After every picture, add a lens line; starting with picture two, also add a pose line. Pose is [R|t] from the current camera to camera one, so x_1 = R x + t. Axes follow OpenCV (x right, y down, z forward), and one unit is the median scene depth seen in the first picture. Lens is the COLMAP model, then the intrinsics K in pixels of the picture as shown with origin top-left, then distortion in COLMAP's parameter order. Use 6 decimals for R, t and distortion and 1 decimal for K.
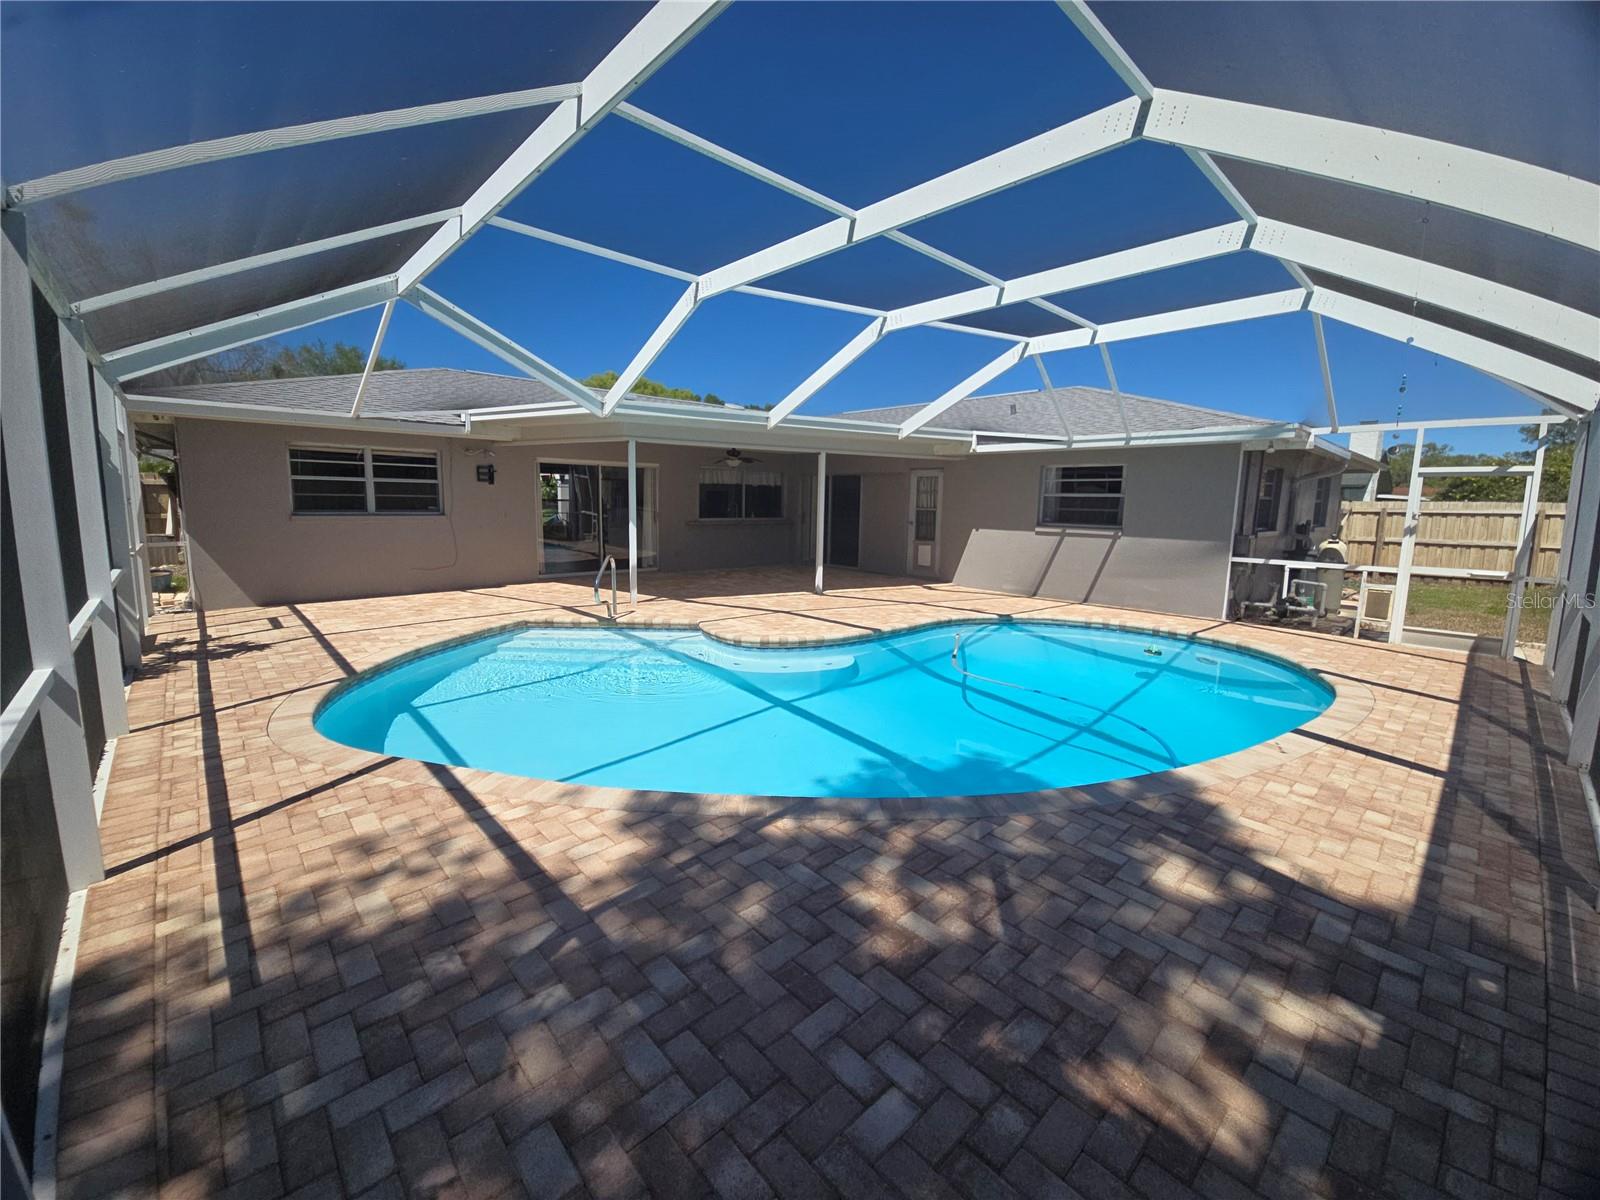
lens RADIAL K [[654.1, 0, 796.4], [0, 654.1, 585.7], [0, 0, 1]] dist [0.001338, 0.000021]
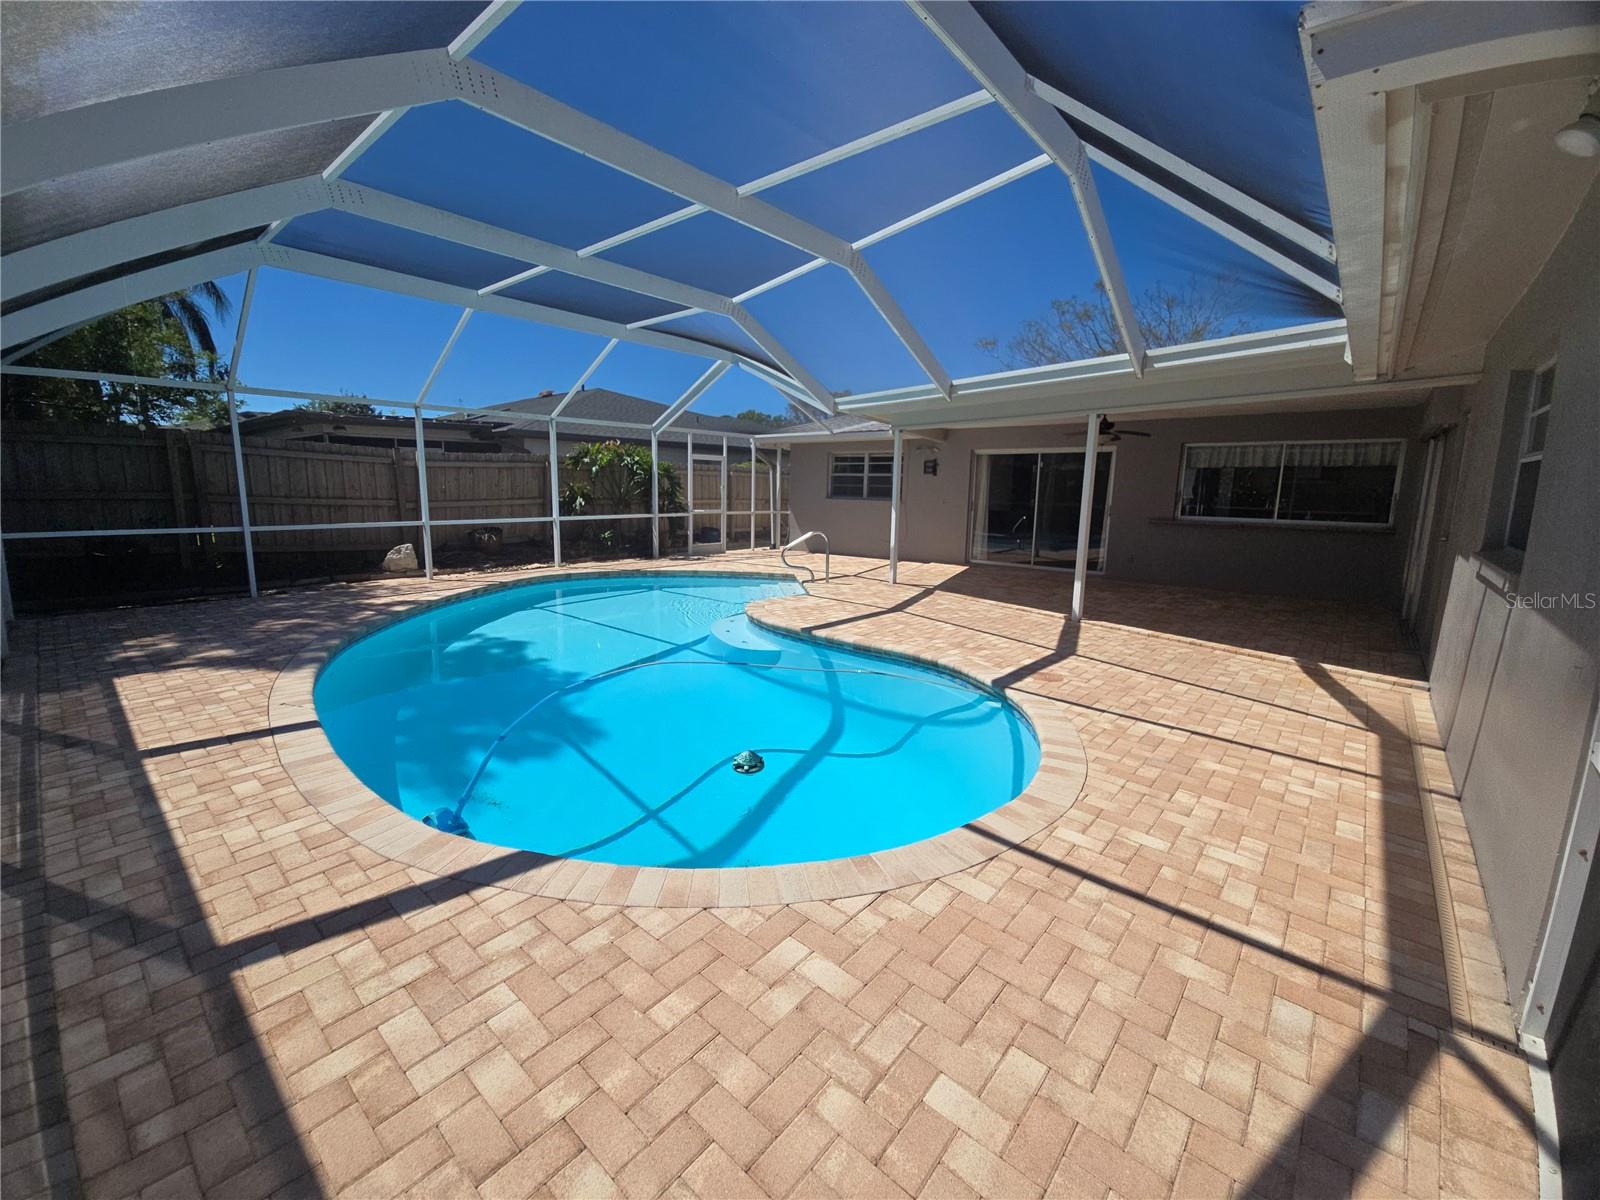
lens RADIAL K [[654.1, 0, 794.9], [0, 654.1, 599.5], [0, 0, 1]] dist [0.001338, 0.000021]
pose [[0.103811, 0.156580, -0.982195, 1.250997], [-0.142275, 0.979712, 0.141147, -0.119144], [0.984368, 0.125089, 0.123982, 1.128282]]
